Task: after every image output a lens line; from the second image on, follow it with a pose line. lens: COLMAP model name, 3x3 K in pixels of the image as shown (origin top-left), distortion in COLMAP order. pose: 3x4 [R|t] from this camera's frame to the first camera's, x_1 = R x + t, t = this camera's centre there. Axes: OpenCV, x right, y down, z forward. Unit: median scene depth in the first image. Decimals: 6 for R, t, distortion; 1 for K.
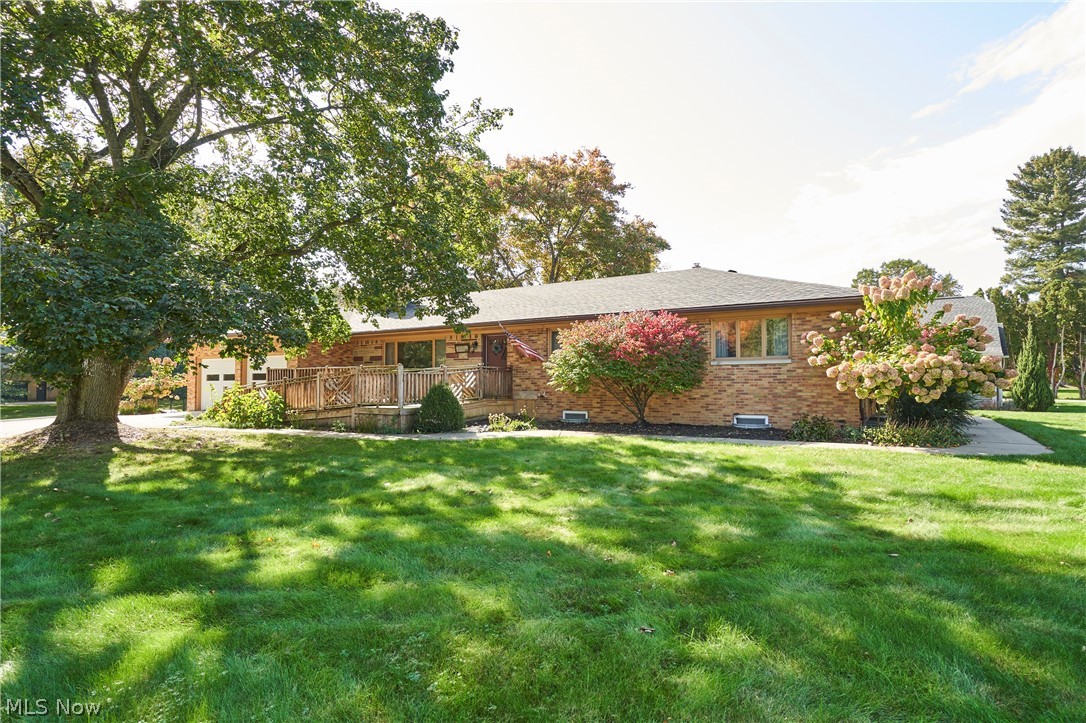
lens RADIAL K [[619.6, 0, 542.6], [0, 619.6, 366.4], [0, 0, 1]] dist [0.000598, -0.000308]
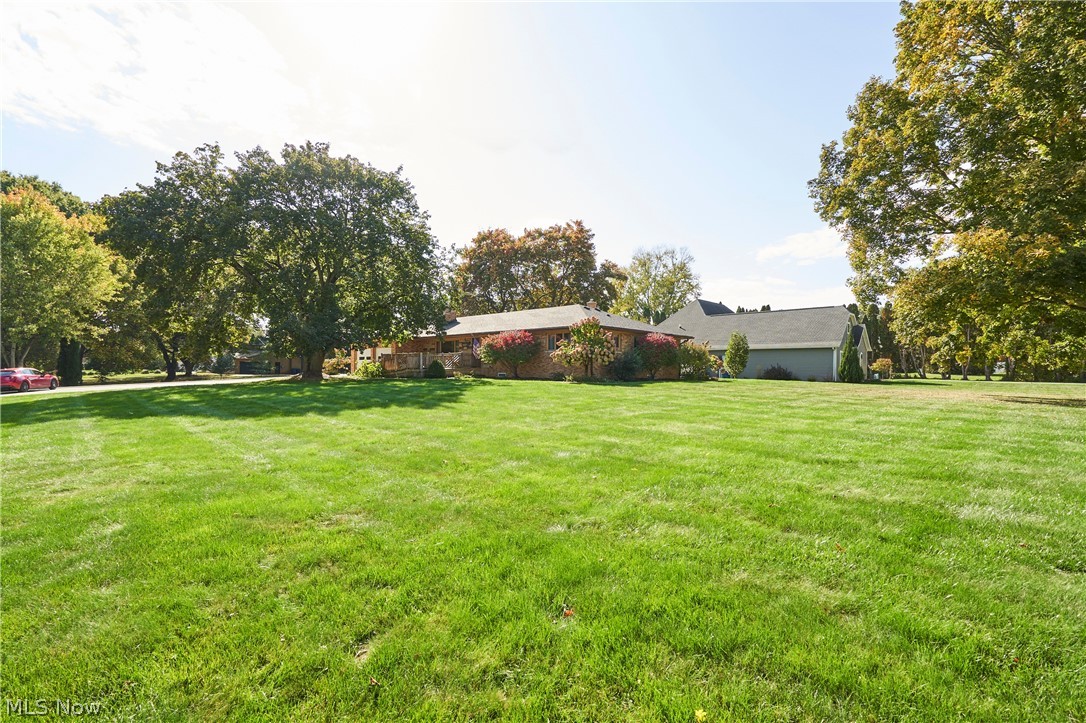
lens RADIAL K [[507.6, 0, 543.4], [0, 507.6, 362.9], [0, 0, 1]] dist [0.002262, 0.000164]
pose [[0.983780, 0.000719, -0.179376, 0.452071], [0.003317, 0.999748, 0.022203, -0.003140], [0.179347, -0.022438, 0.983530, -0.687096]]
